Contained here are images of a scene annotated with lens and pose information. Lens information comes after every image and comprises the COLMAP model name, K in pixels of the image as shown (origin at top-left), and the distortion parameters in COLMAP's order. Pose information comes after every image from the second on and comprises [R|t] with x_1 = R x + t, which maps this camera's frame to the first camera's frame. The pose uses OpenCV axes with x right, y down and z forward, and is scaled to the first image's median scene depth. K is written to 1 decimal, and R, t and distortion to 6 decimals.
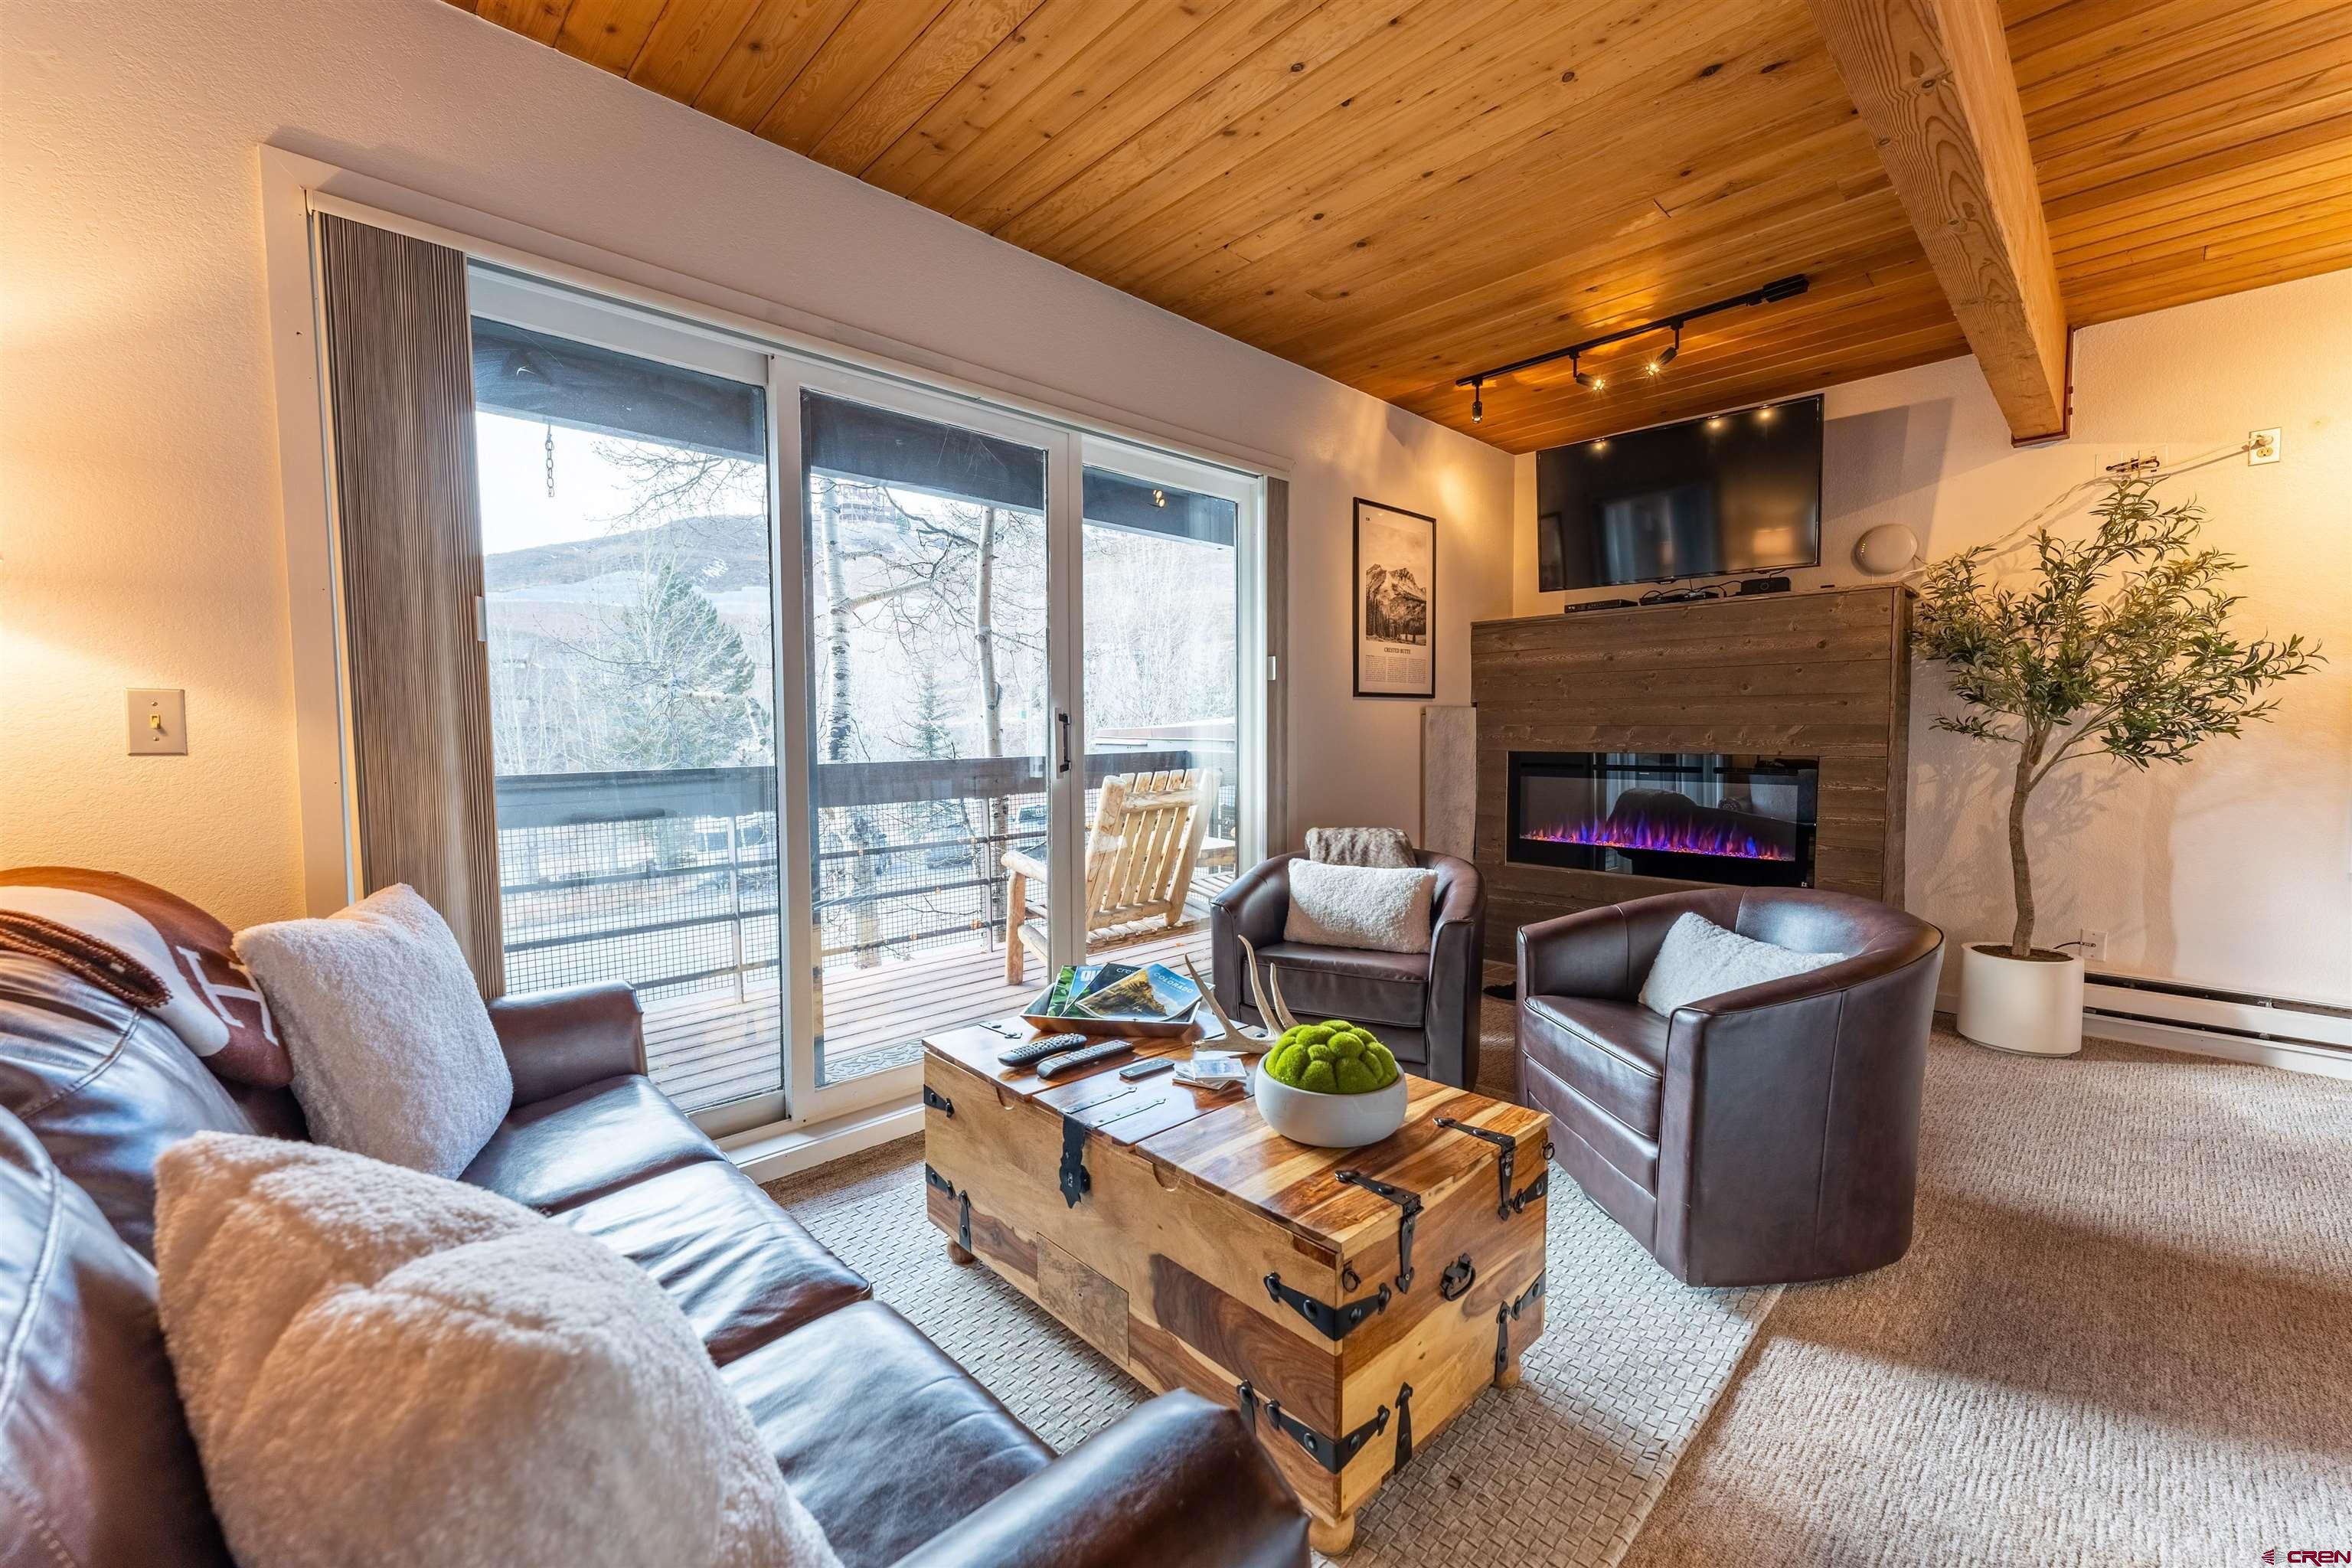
lens RADIAL K [[941.6, 0, 1176.0], [0, 941.6, 784.0], [0, 0, 1]] dist [0.003172, -0.000156]
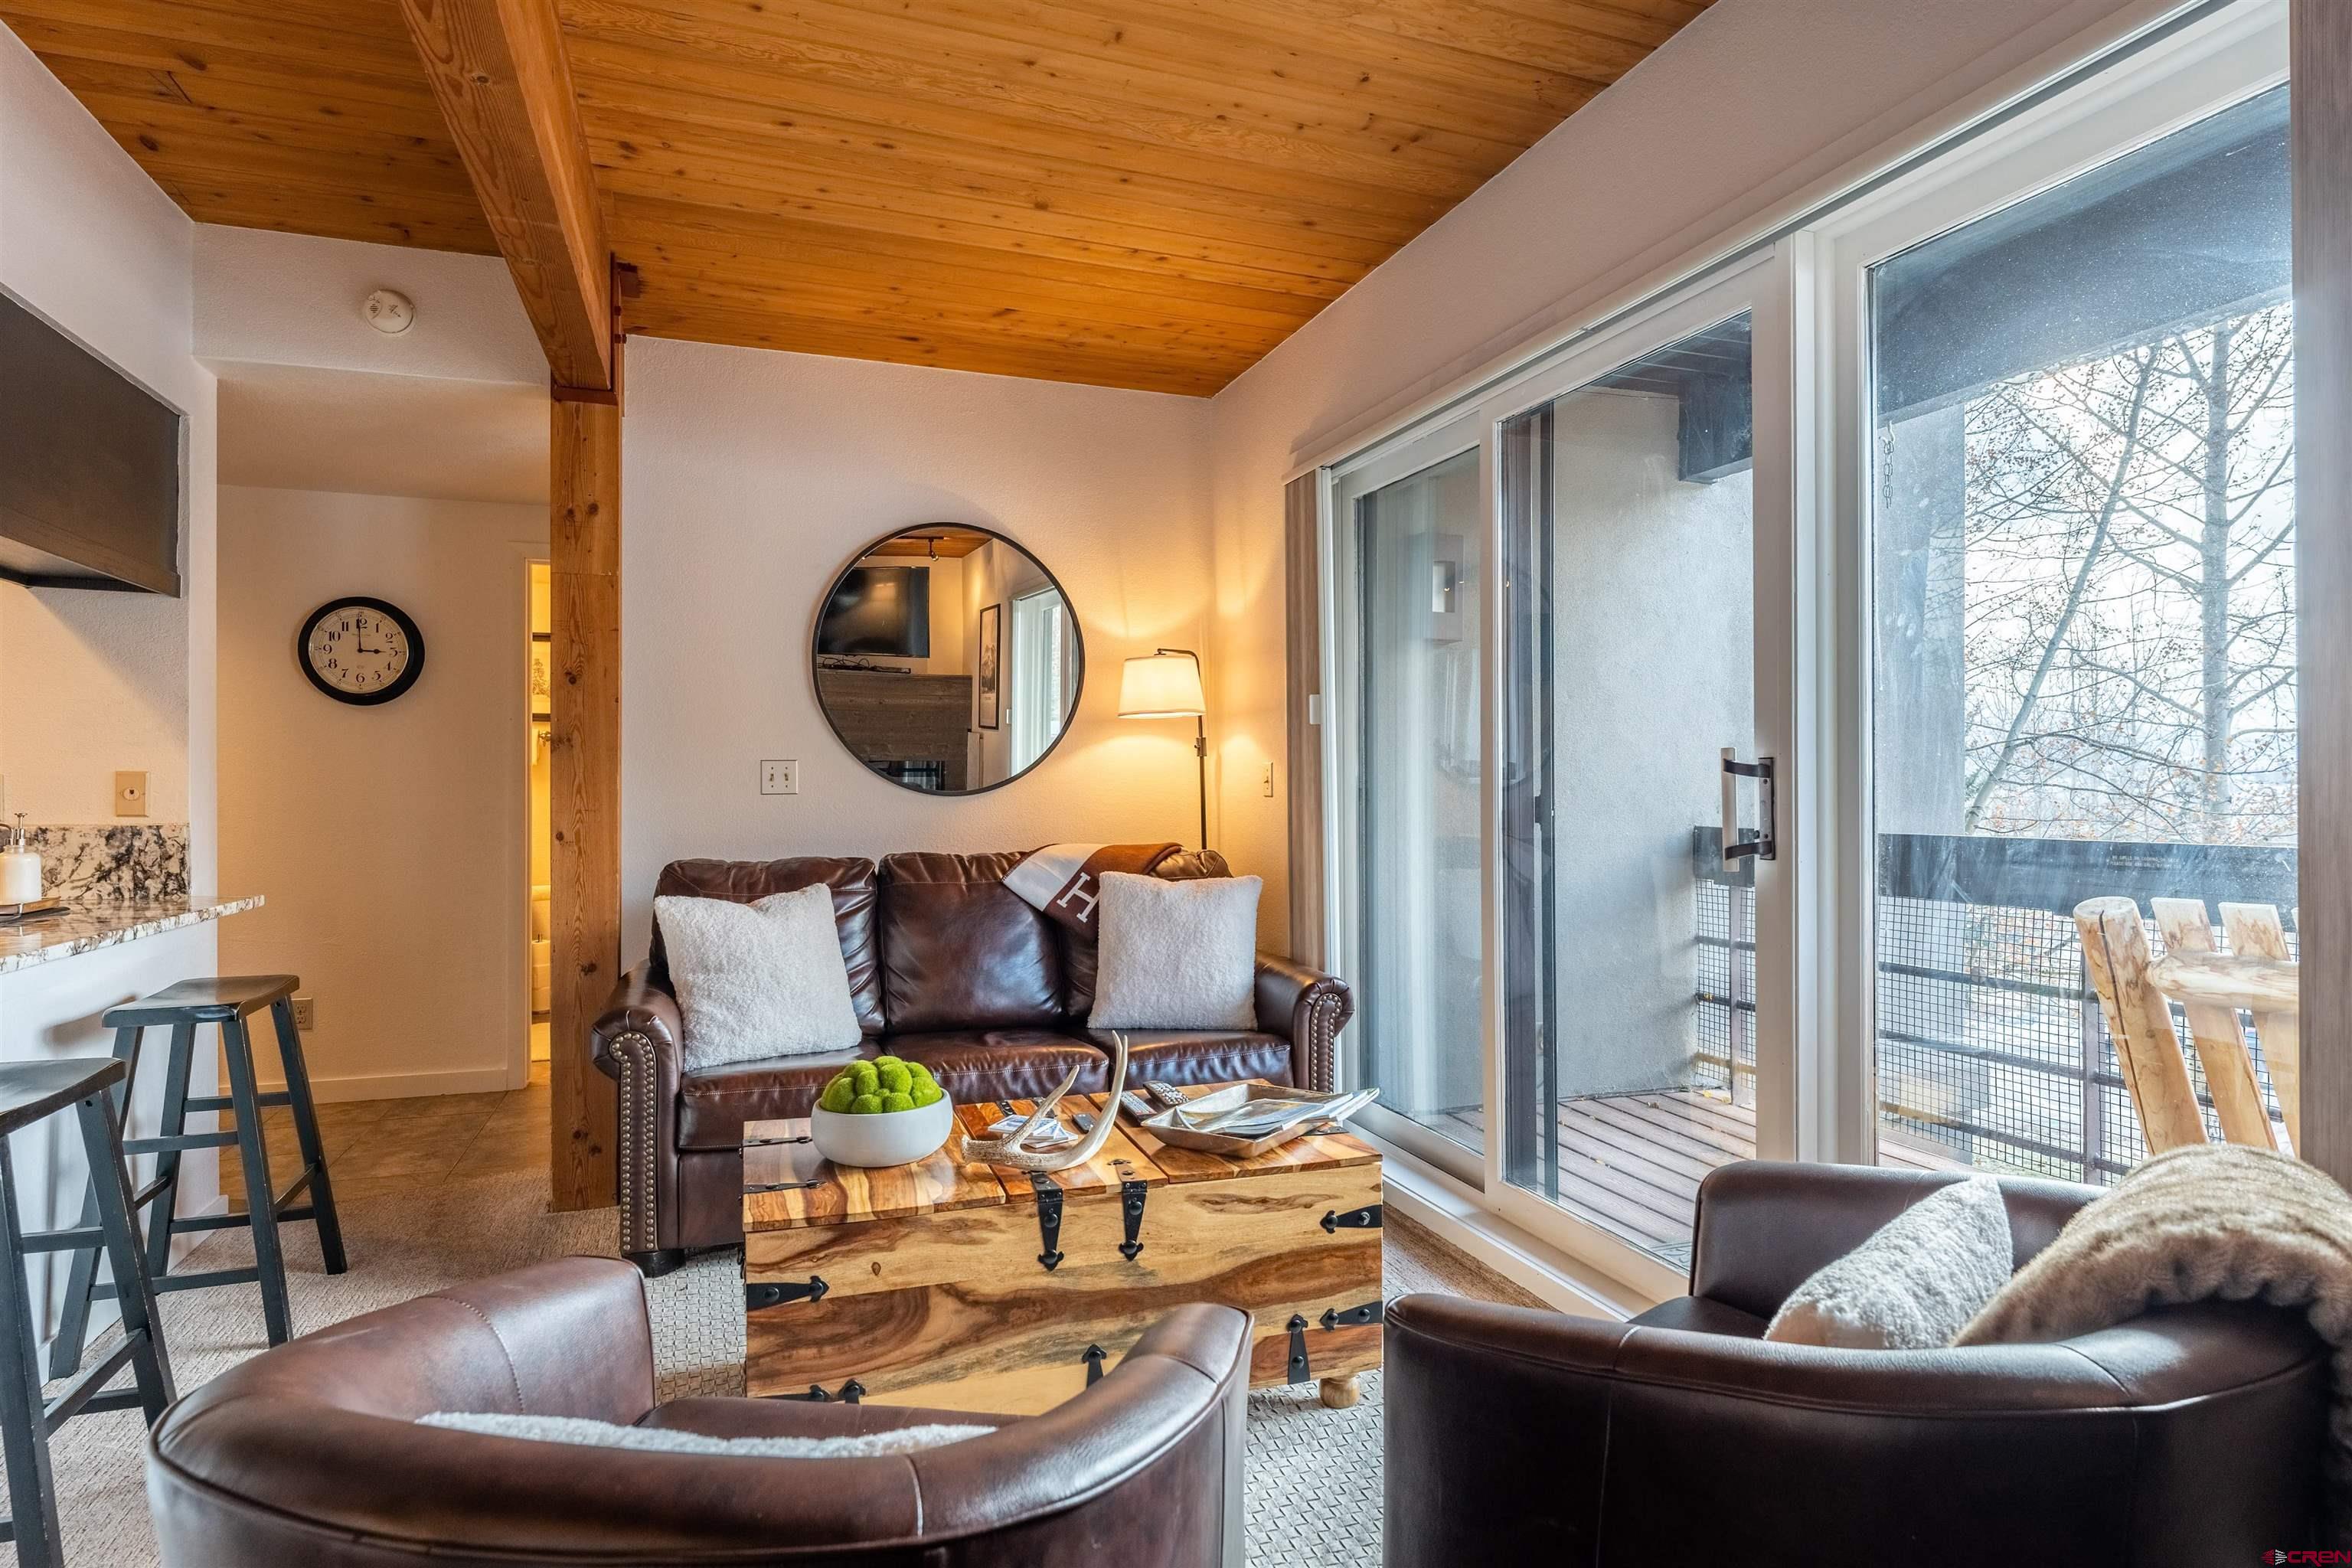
lens RADIAL K [[1253.6, 0, 1176.0], [0, 1253.6, 784.0], [0, 0, 1]] dist [-0.000728, 0.001128]
pose [[-0.413795, 0.006199, -0.910349, 0.655361], [-0.047743, 0.998453, 0.028501, -0.058804], [0.909117, 0.055257, -0.412859, 0.924779]]
